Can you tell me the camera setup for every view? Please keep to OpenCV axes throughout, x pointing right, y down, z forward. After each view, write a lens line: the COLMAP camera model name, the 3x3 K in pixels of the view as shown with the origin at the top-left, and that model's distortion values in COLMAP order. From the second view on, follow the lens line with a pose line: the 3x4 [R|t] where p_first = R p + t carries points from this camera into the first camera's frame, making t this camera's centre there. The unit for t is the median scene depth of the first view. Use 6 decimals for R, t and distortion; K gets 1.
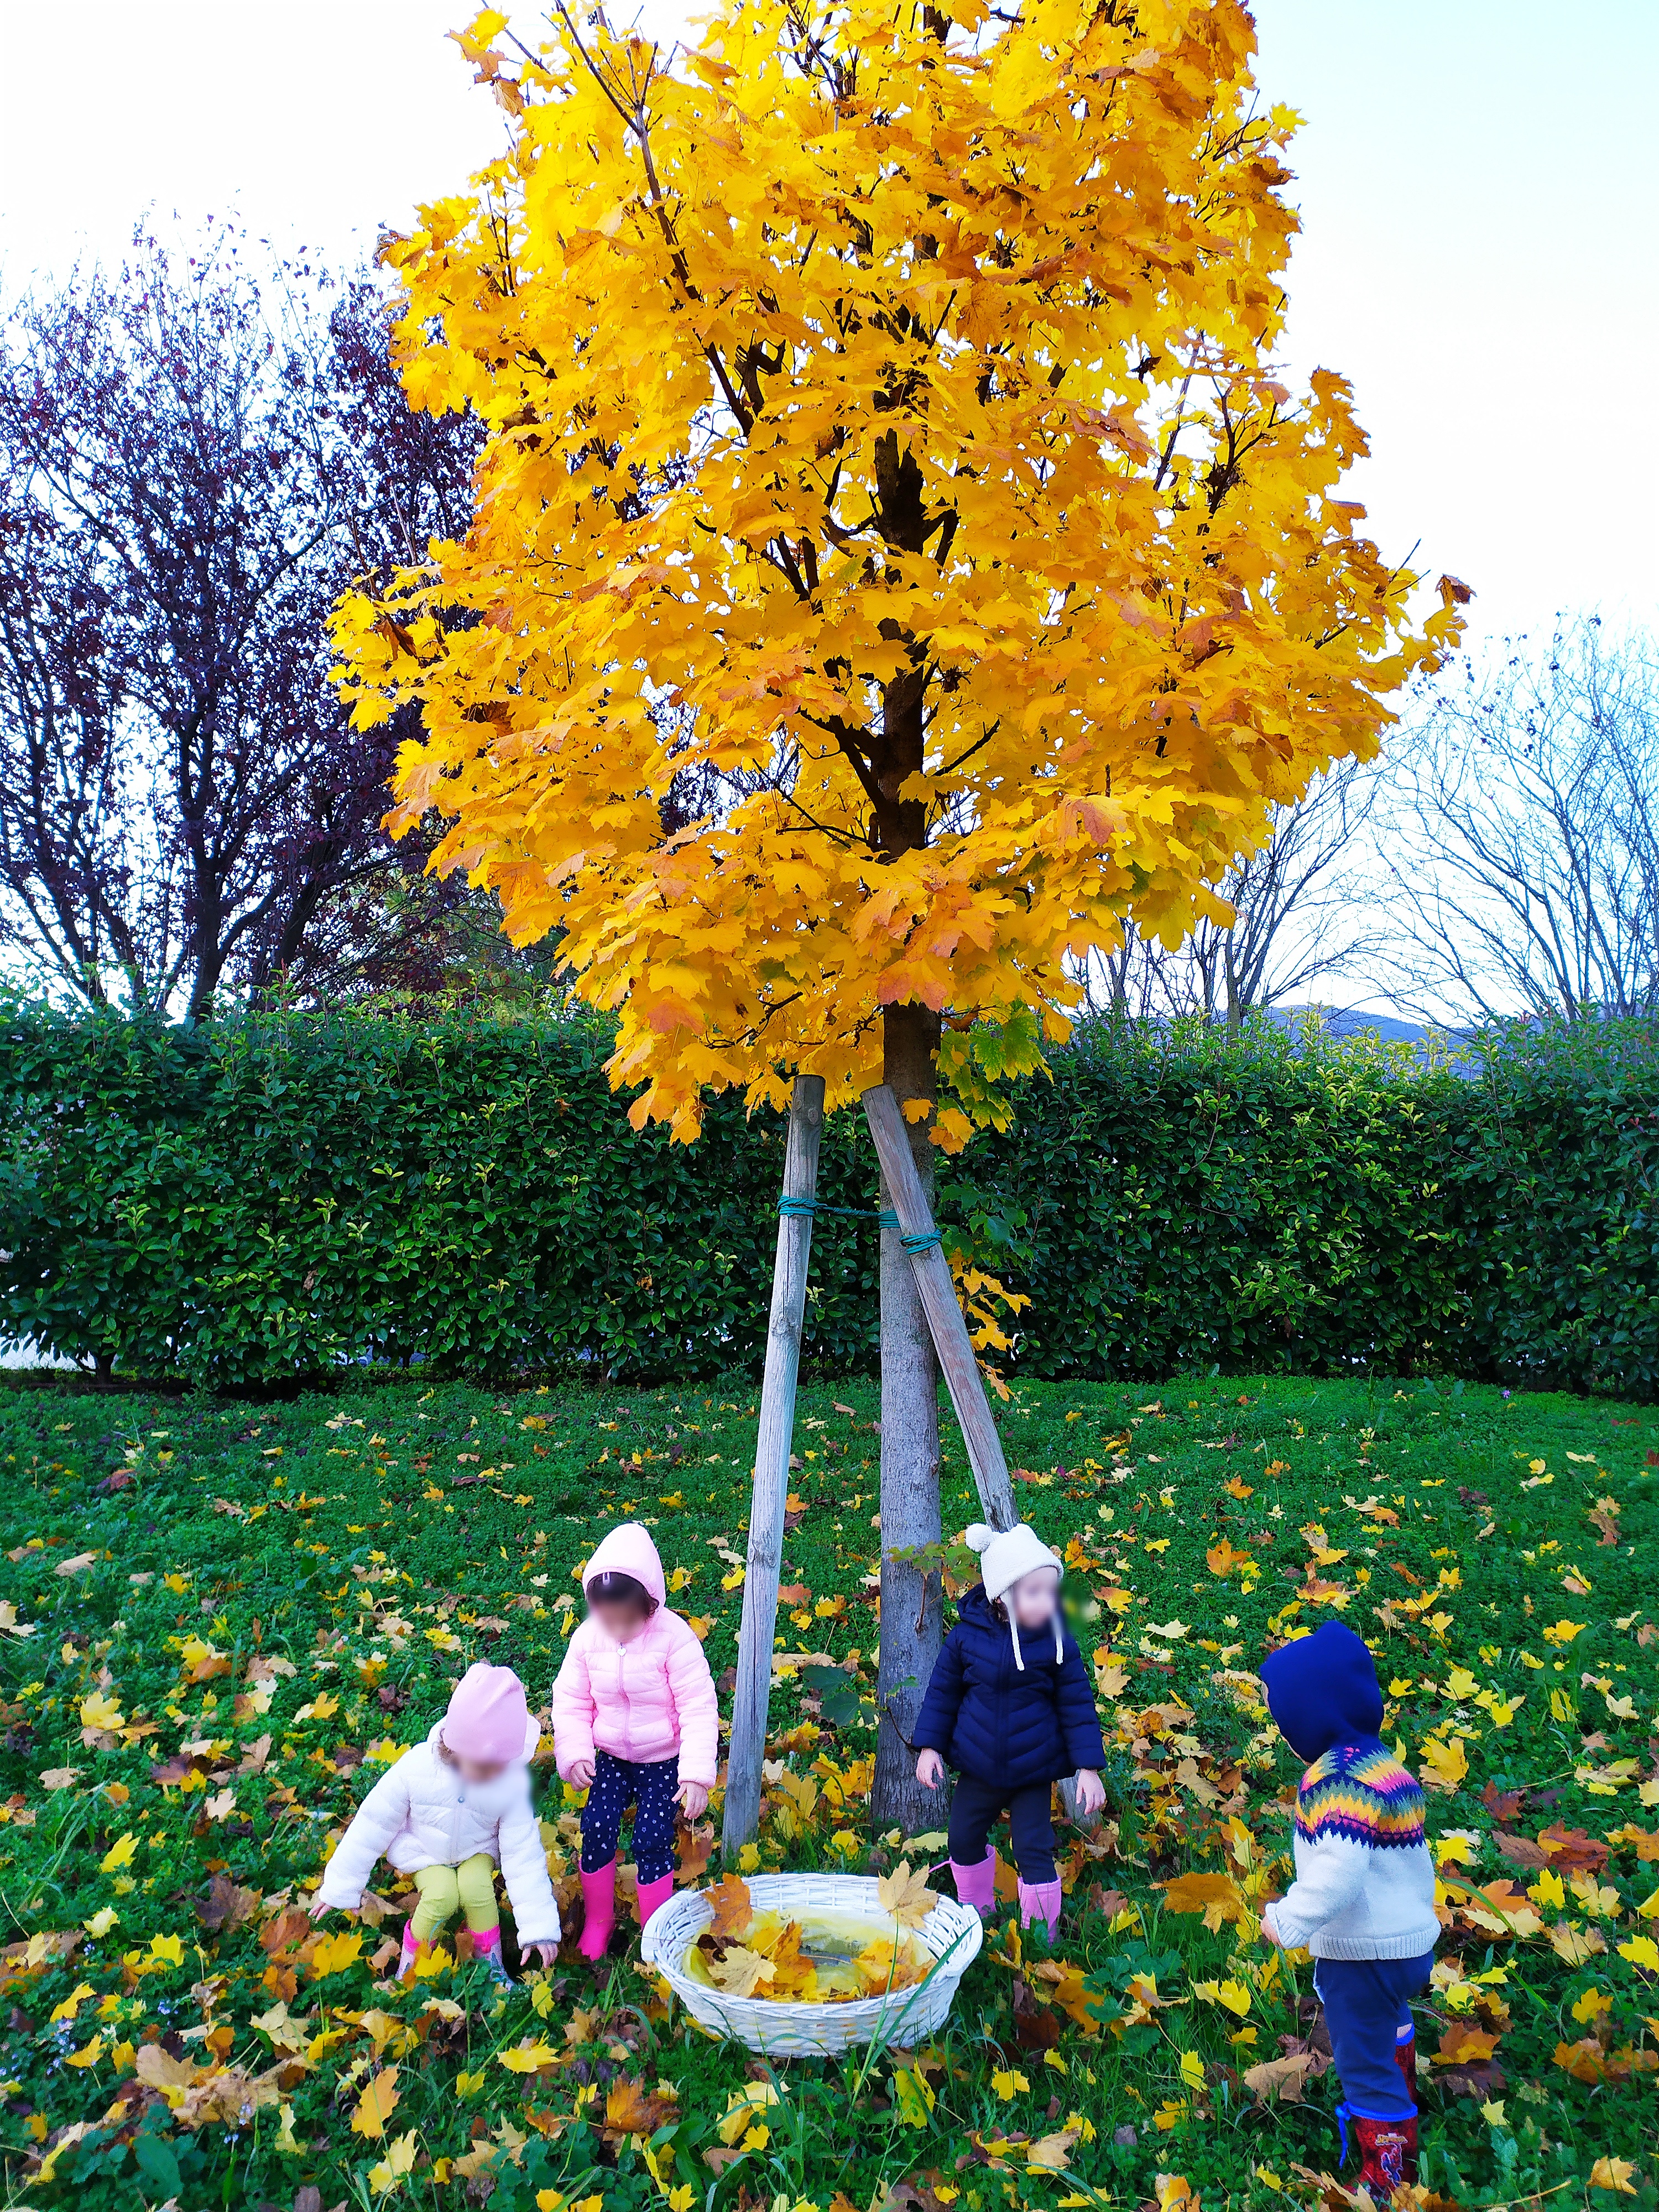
lens RADIAL K [[1664.2, 0, 823.8], [0, 1664.2, 1141.1], [0, 0, 1]] dist [0.068509, -0.053787]
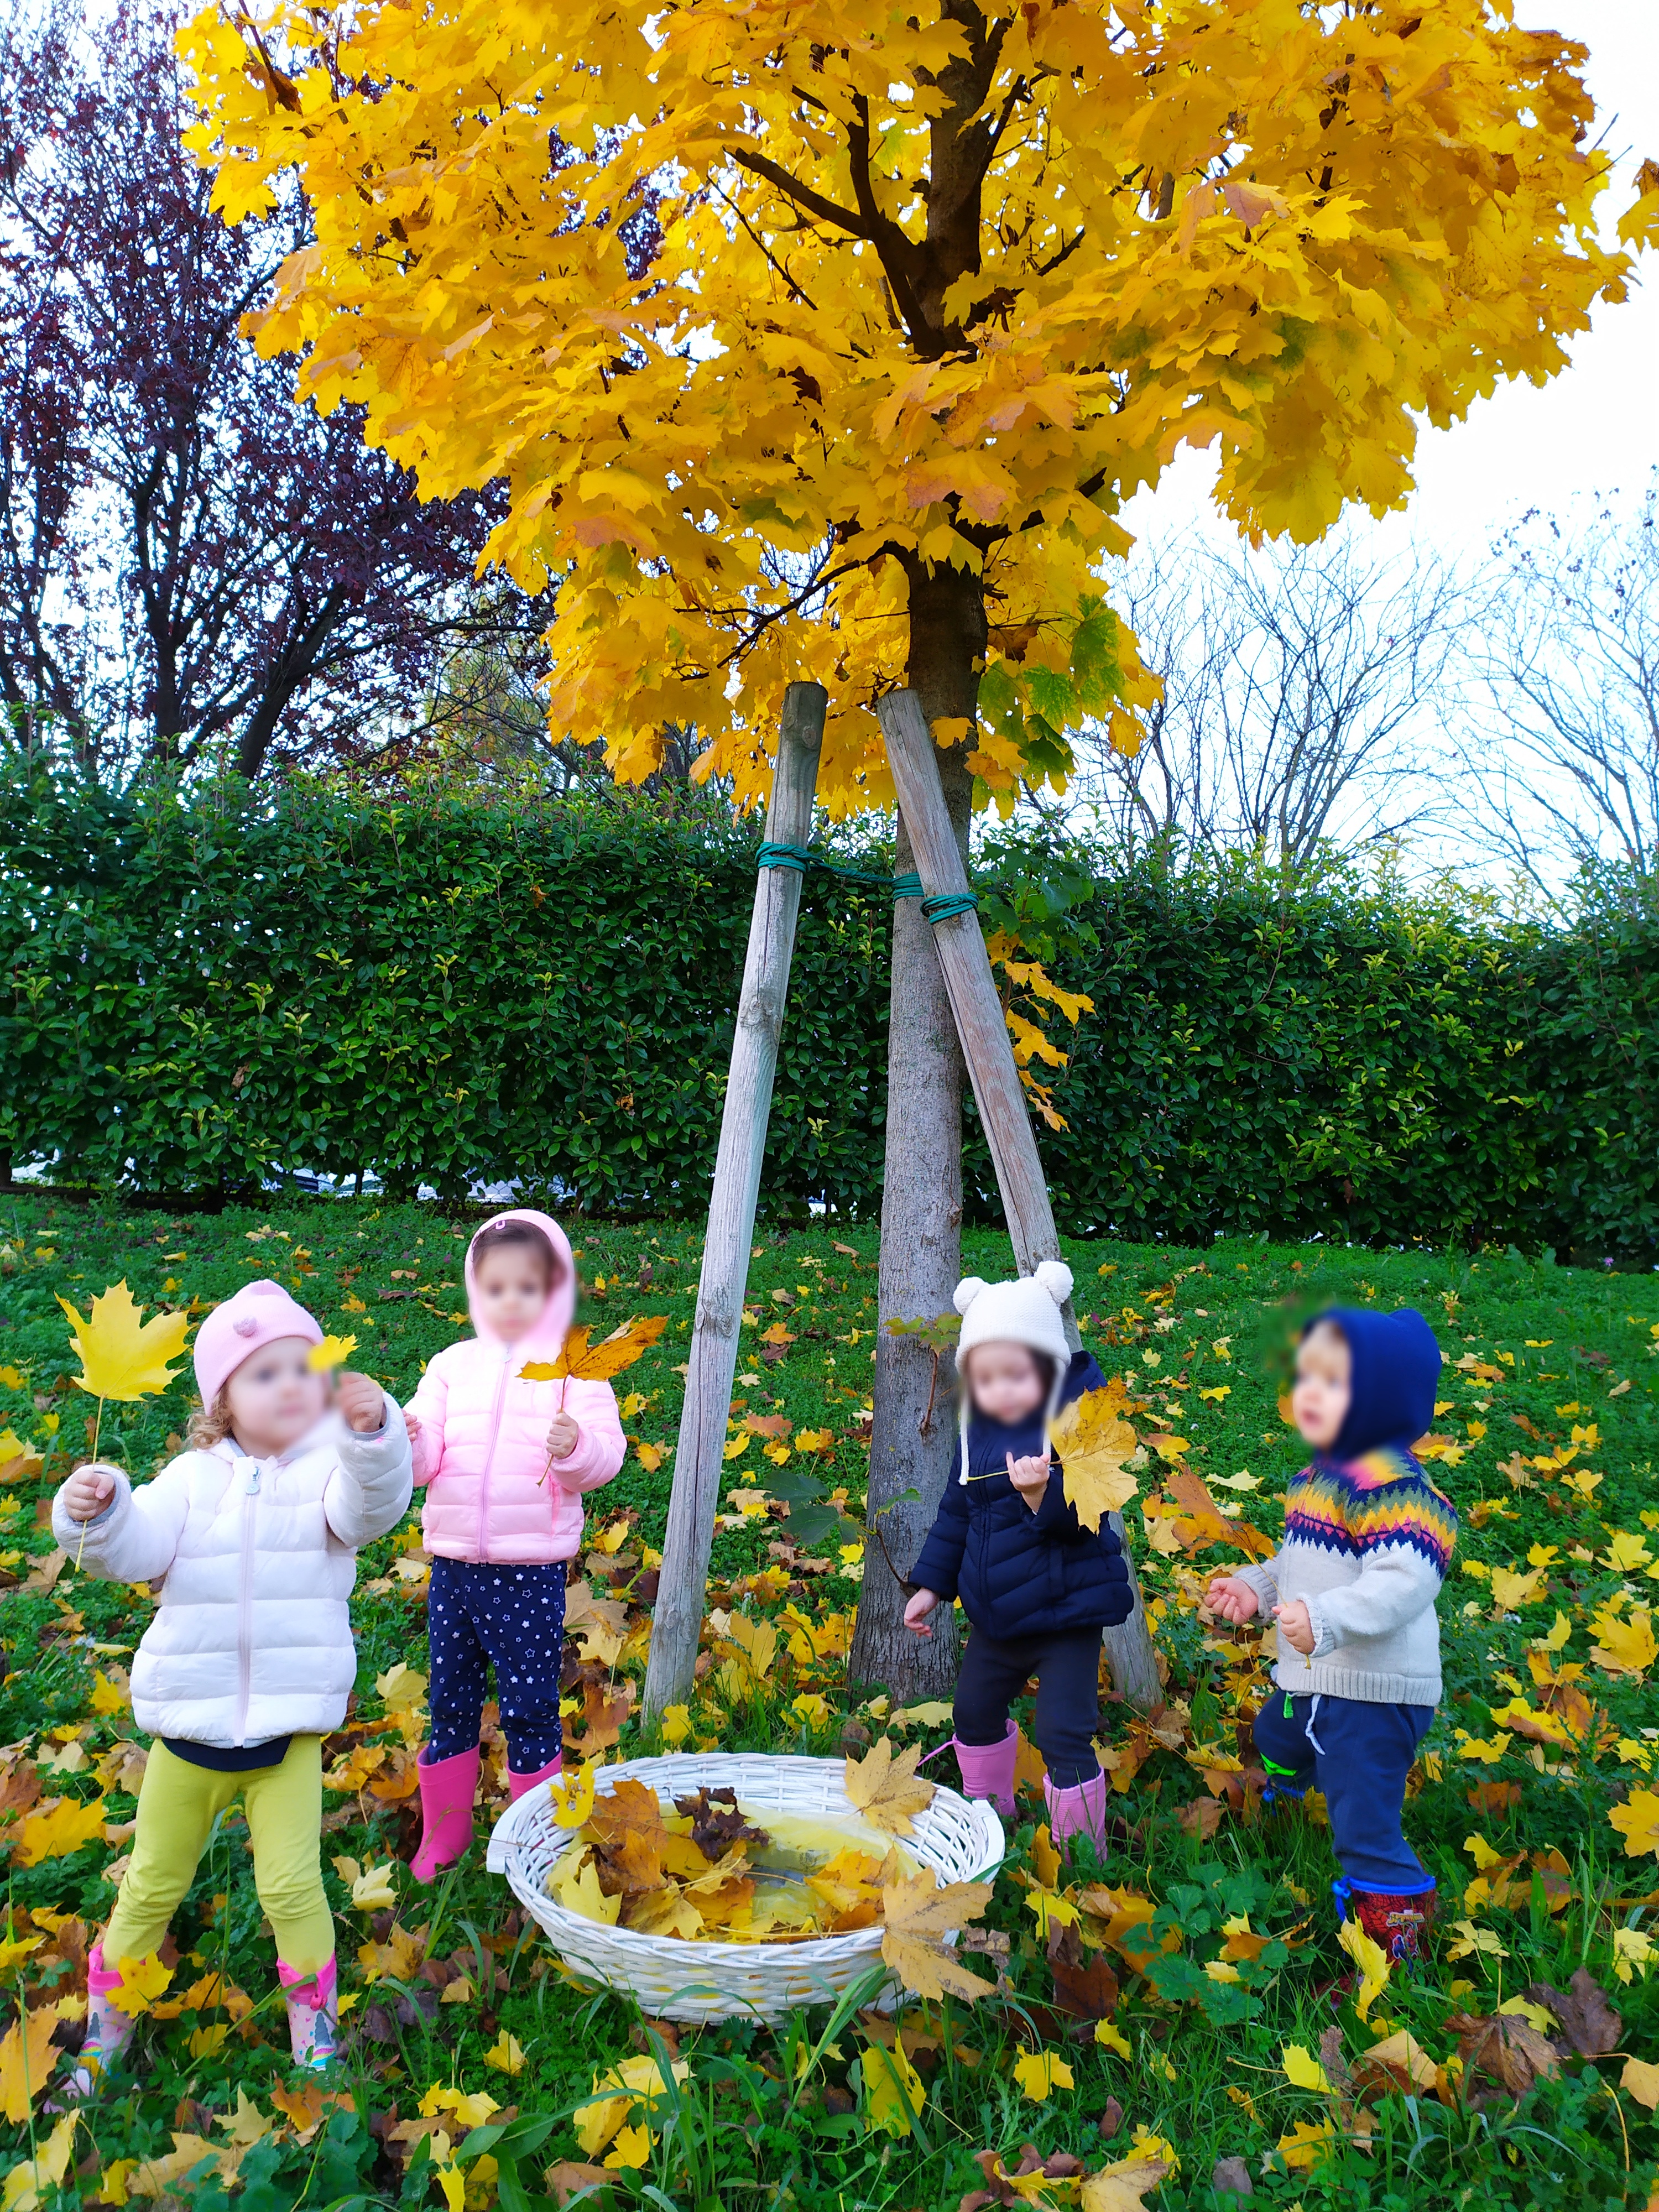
lens RADIAL K [[1624.1, 0, 829.5], [0, 1624.1, 1106.0], [0, 0, 1]] dist [0.065601, -0.062315]
pose [[0.999175, 0.039708, -0.008538, 0.010100], [-0.039576, 0.999102, 0.015097, 0.090652], [0.009130, -0.014747, 0.999850, 0.185746]]
